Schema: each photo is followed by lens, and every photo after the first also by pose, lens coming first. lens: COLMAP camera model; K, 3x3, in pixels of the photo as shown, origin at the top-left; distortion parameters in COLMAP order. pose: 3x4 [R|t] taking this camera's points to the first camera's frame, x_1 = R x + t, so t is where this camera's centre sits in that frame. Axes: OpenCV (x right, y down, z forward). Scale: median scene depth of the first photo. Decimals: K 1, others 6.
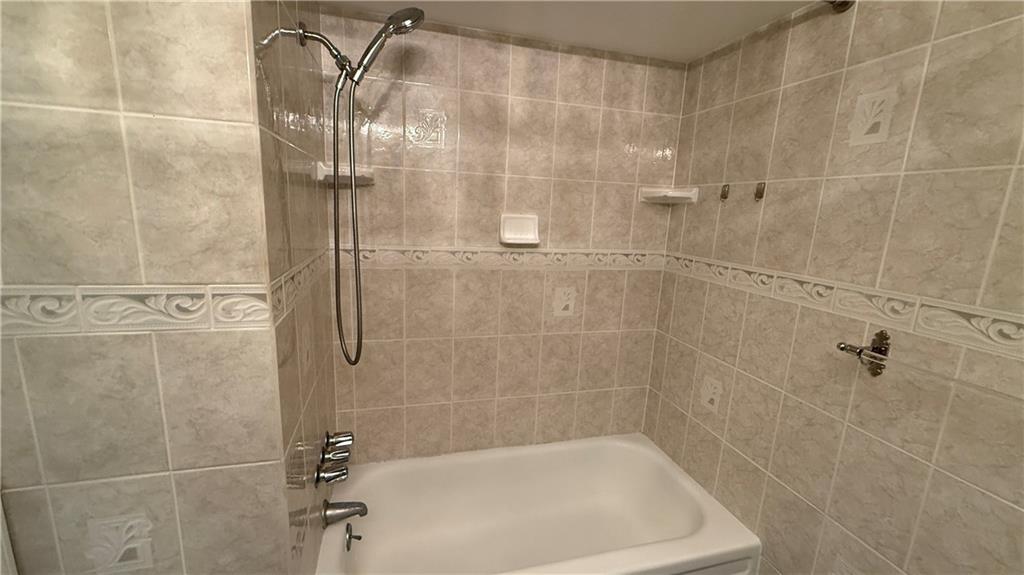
lens RADIAL K [[407.9, 0, 508.9], [0, 407.9, 288.1], [0, 0, 1]] dist [0.001227, -0.000093]
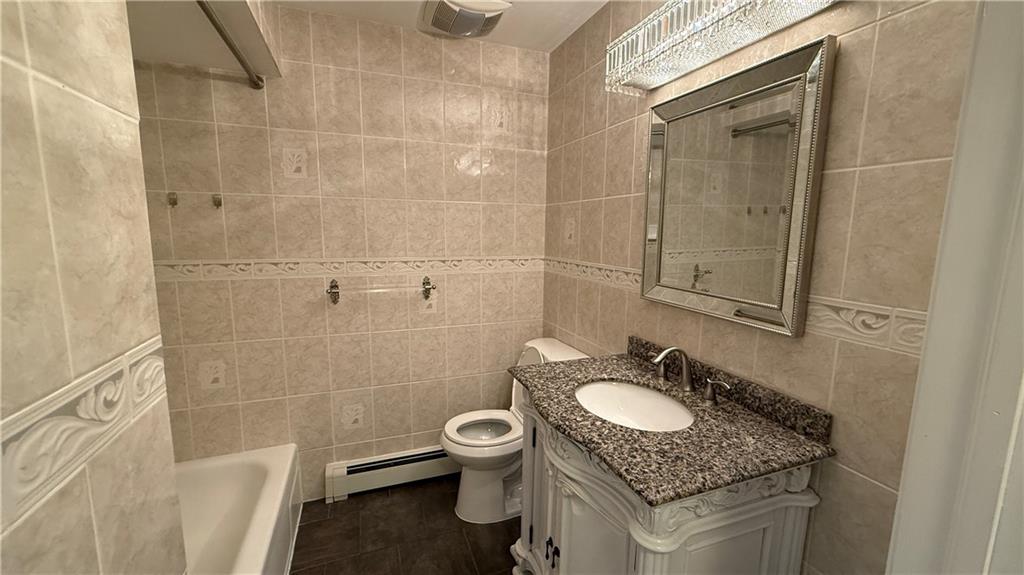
lens RADIAL K [[407.9, 0, 510.0], [0, 407.9, 287.7], [0, 0, 1]] dist [0.001227, -0.000093]
pose [[-0.086606, -0.188397, 0.978267, -0.988030], [0.175647, 0.963686, 0.201139, -0.093398], [-0.980636, 0.189249, -0.050370, 0.285883]]
